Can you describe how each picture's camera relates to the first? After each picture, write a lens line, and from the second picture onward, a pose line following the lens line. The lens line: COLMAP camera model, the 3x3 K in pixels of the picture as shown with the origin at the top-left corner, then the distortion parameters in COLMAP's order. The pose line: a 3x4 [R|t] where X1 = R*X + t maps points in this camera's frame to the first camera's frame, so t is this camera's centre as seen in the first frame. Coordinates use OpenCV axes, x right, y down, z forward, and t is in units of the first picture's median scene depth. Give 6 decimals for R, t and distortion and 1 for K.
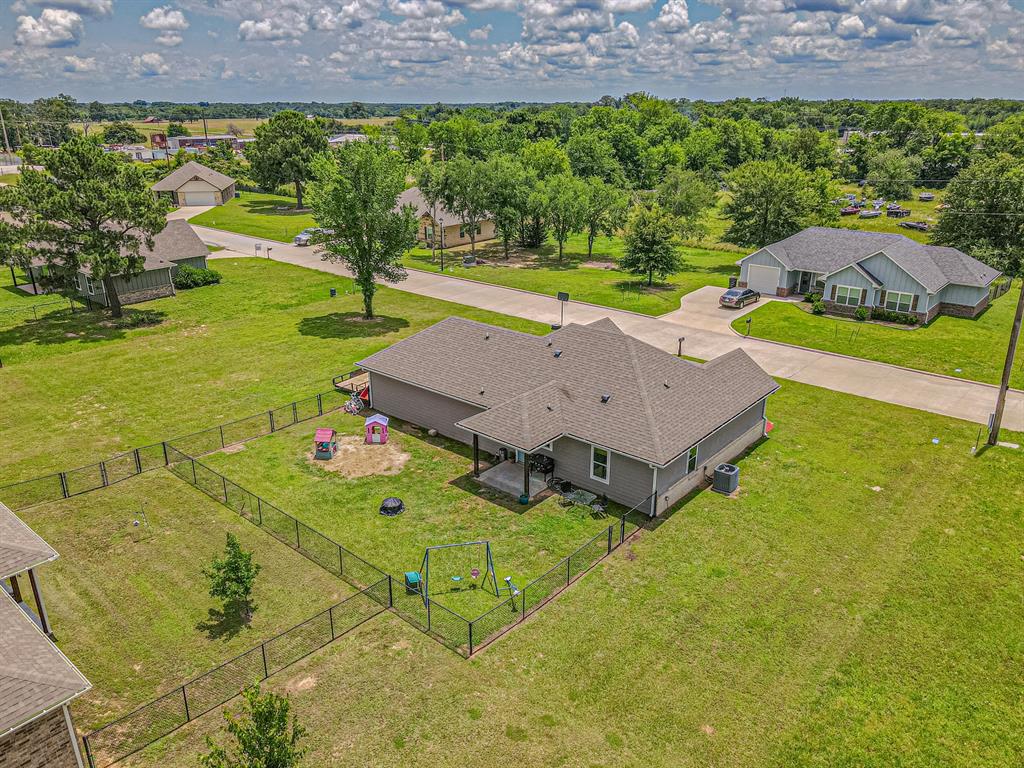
lens RADIAL K [[746.7, 0, 508.2], [0, 746.7, 385.7], [0, 0, 1]] dist [0.016690, 0.001049]
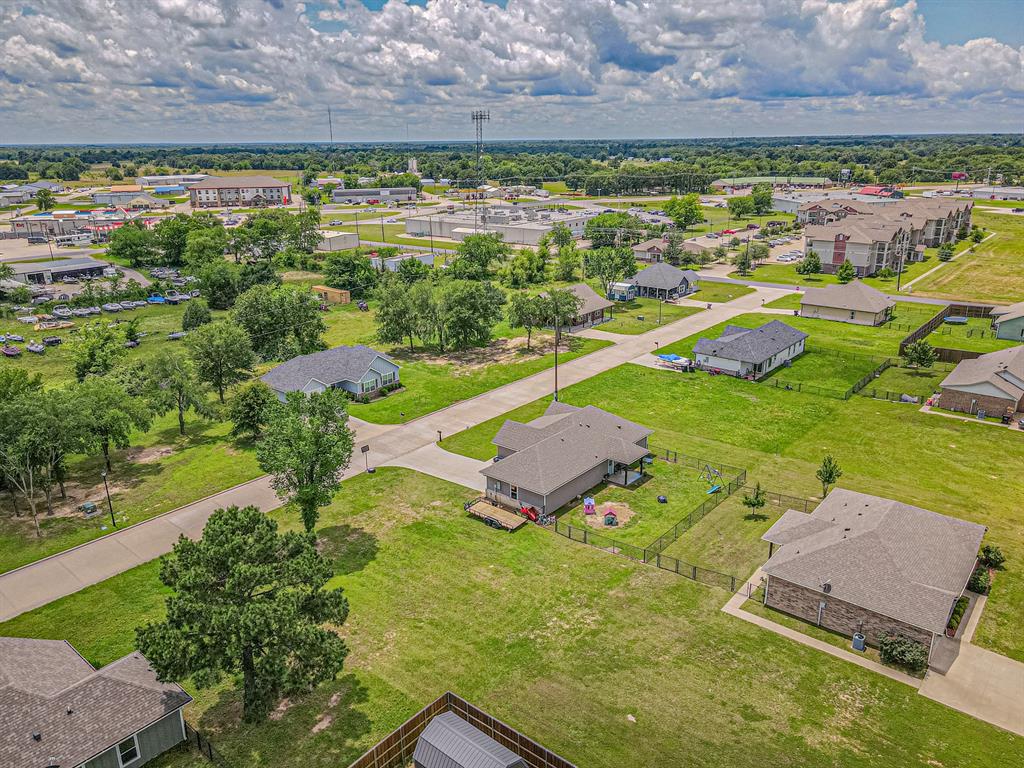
lens RADIAL K [[746.7, 0, 508.2], [0, 746.7, 385.7], [0, 0, 1]] dist [0.016690, 0.001049]
pose [[-0.015492, -0.309436, 0.950794, -1.140817], [0.363858, 0.883967, 0.293616, -0.506560], [-0.931325, 0.350503, 0.098897, 0.573555]]
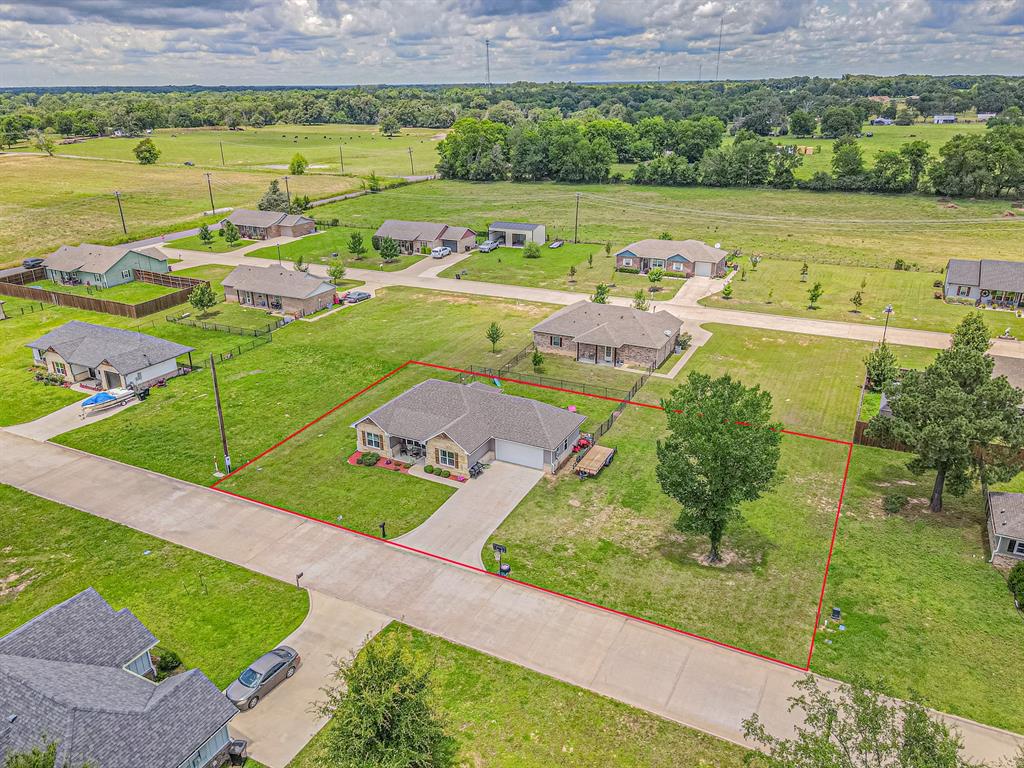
lens RADIAL K [[746.7, 0, 508.2], [0, 746.7, 385.7], [0, 0, 1]] dist [0.016690, 0.001049]
pose [[-0.971458, 0.104286, -0.213057, 0.230370], [-0.068141, 0.737635, 0.671753, -0.852546], [0.227213, 0.667098, -0.709475, 1.476074]]
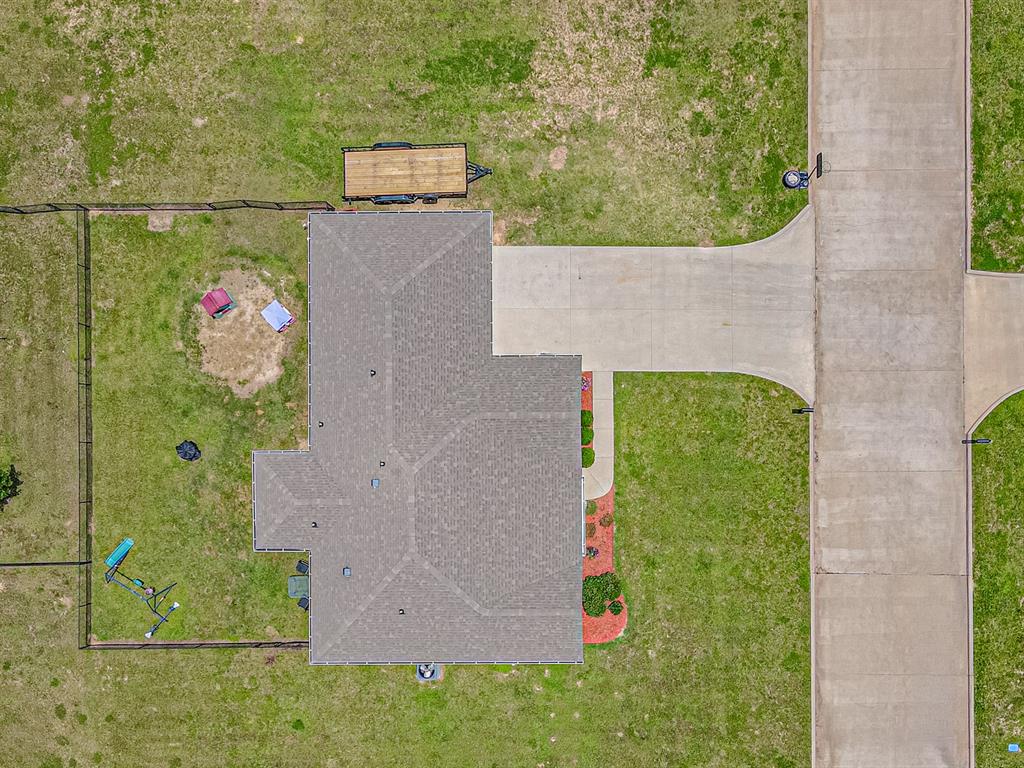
lens RADIAL K [[746.7, 0, 508.2], [0, 746.7, 385.7], [0, 0, 1]] dist [0.016690, 0.001049]
pose [[0.657397, 0.753521, -0.005870, 0.043044], [-0.260064, 0.234186, 0.936762, -0.518054], [0.707245, -0.614298, 0.349917, 0.529976]]
